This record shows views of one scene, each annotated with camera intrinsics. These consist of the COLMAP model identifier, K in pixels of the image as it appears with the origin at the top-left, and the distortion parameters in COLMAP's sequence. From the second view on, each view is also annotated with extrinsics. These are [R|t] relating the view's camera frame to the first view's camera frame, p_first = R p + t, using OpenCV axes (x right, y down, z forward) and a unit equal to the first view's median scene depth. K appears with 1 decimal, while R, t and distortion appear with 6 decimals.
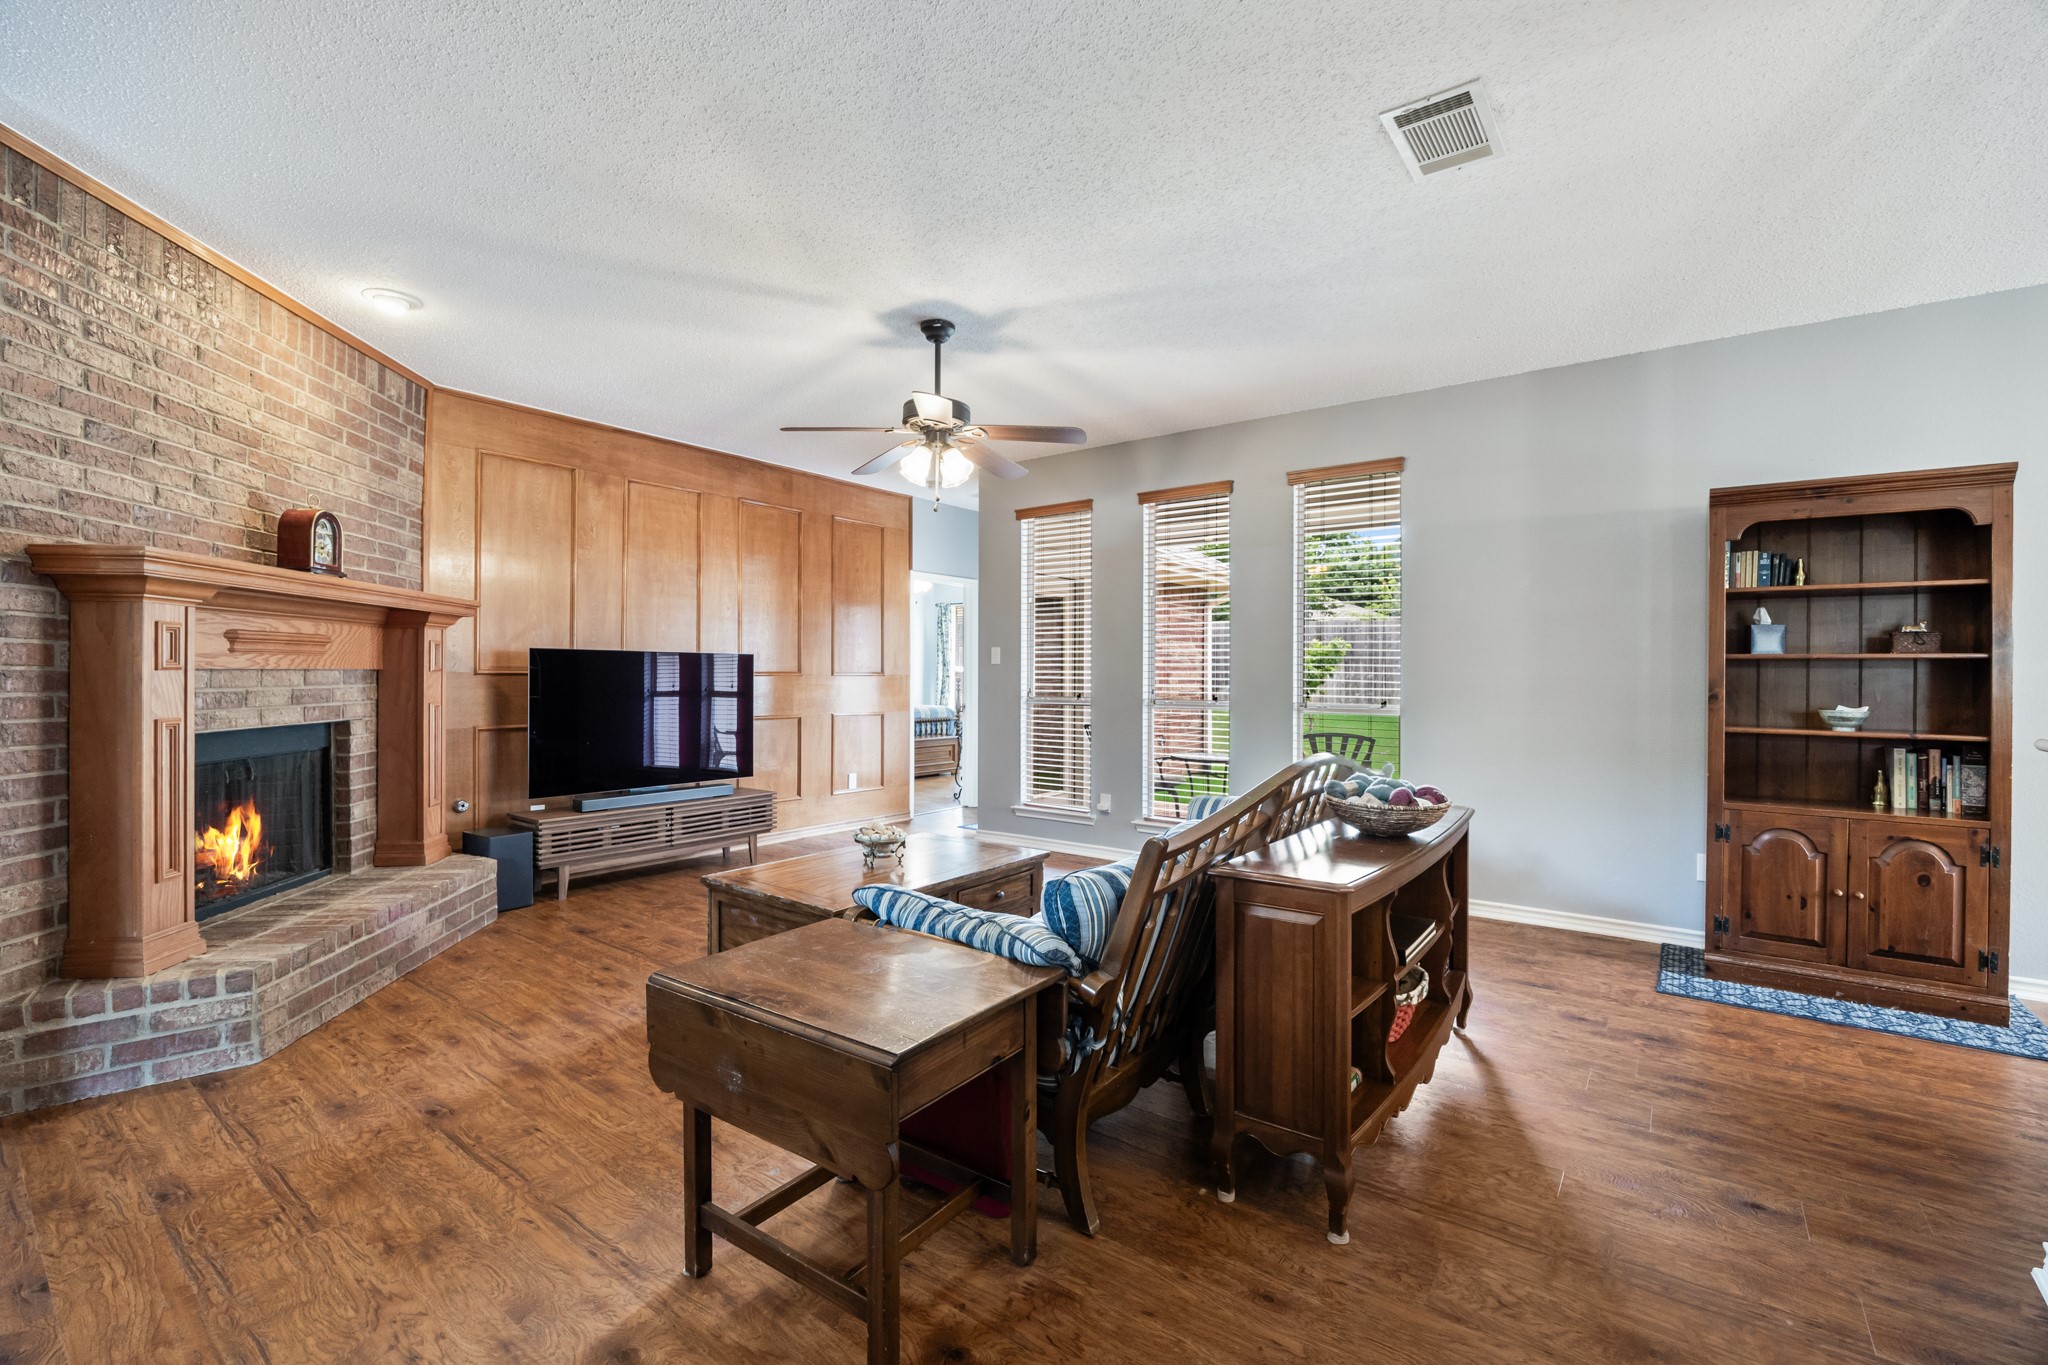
lens RADIAL K [[884.5, 0, 1029.5], [0, 884.5, 673.5], [0, 0, 1]] dist [-0.022449, 0.004969]
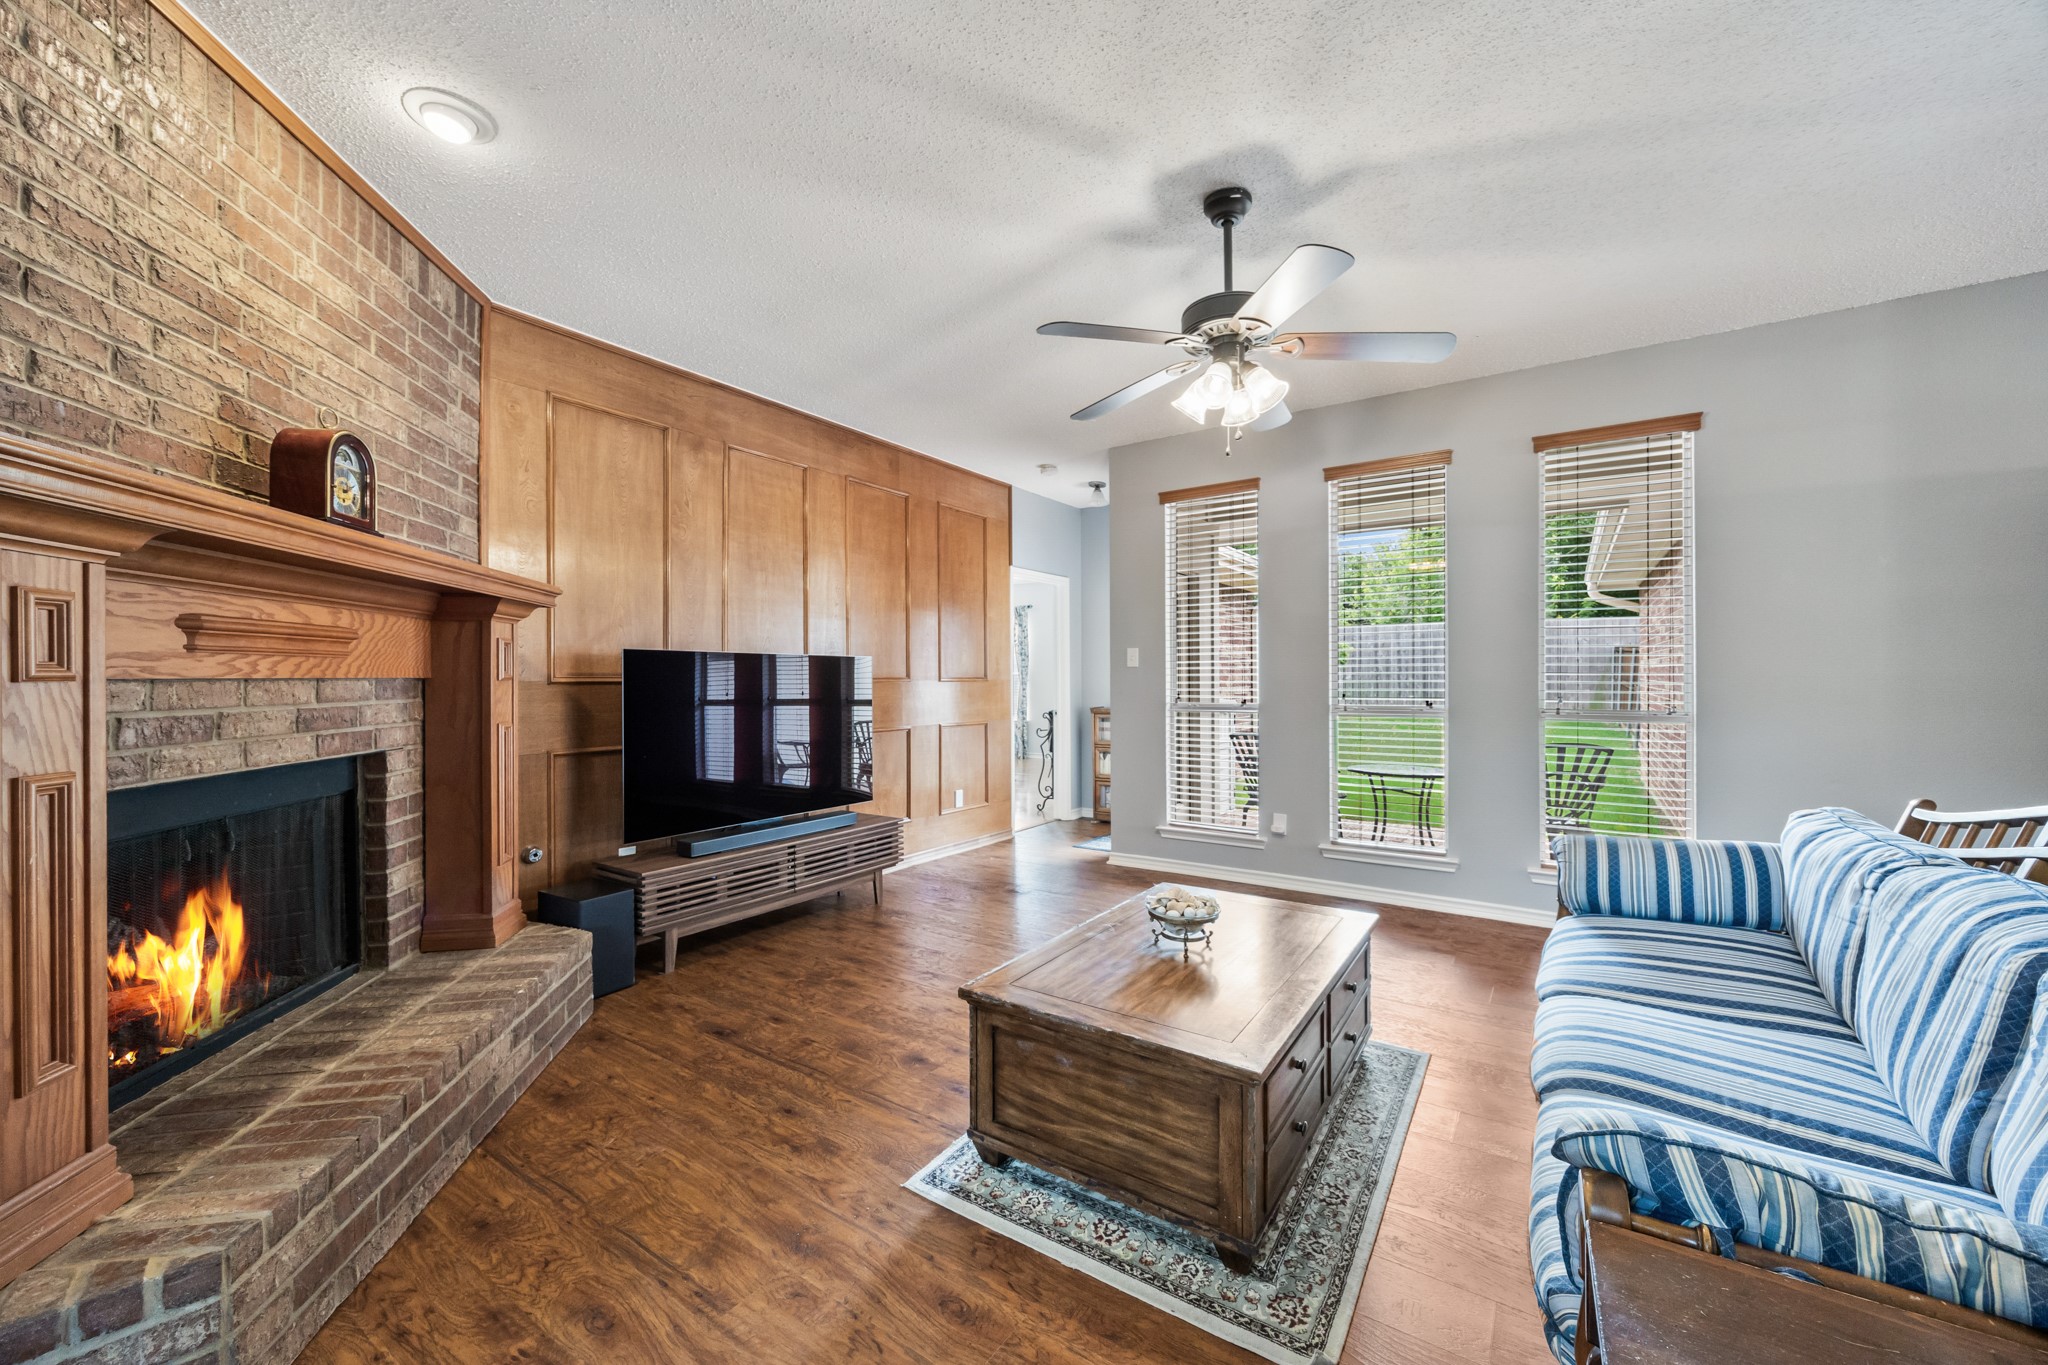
lens RADIAL K [[787.0, 0, 1032.4], [0, 787.0, 679.4], [0, 0, 1]] dist [-0.001032, 0.000433]
pose [[0.998636, -0.008556, 0.051507, -0.293254], [0.008463, 0.999962, 0.002009, -0.000768], [-0.051522, -0.001570, 0.998671, 0.345363]]
